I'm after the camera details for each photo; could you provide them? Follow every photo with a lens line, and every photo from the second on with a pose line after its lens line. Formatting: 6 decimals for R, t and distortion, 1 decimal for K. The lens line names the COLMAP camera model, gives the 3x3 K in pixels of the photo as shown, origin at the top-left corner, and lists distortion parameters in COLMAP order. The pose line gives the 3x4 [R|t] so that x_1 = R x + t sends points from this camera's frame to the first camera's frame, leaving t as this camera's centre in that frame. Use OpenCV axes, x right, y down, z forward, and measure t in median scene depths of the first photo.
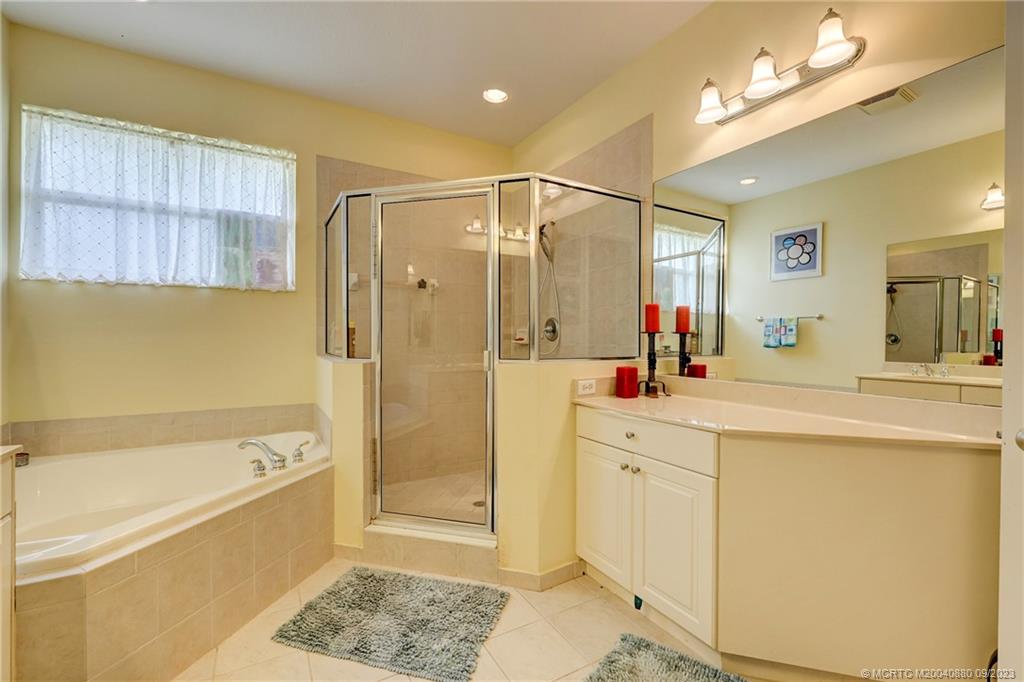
lens RADIAL K [[430.9, 0, 508.6], [0, 430.9, 340.3], [0, 0, 1]] dist [-0.000036, 0.000076]
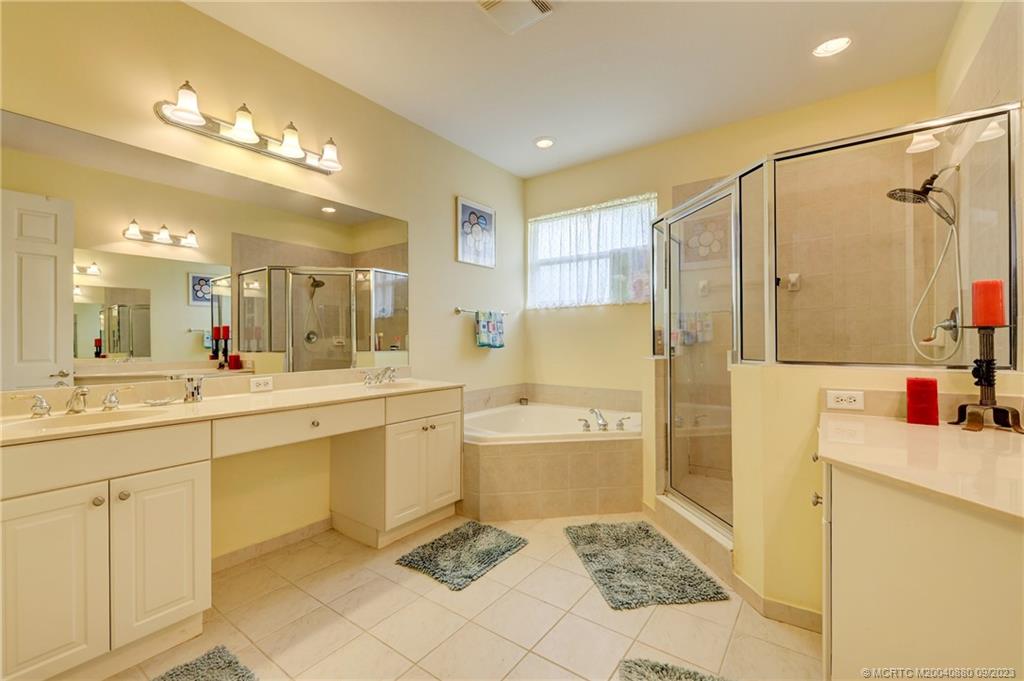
lens RADIAL K [[430.9, 0, 510.1], [0, 430.9, 339.7], [0, 0, 1]] dist [-0.000036, 0.000076]
pose [[0.415533, -0.003353, -0.909572, 0.610868], [-0.002971, 0.999983, -0.005043, 0.005494], [0.909573, 0.004798, 0.415516, 0.120208]]
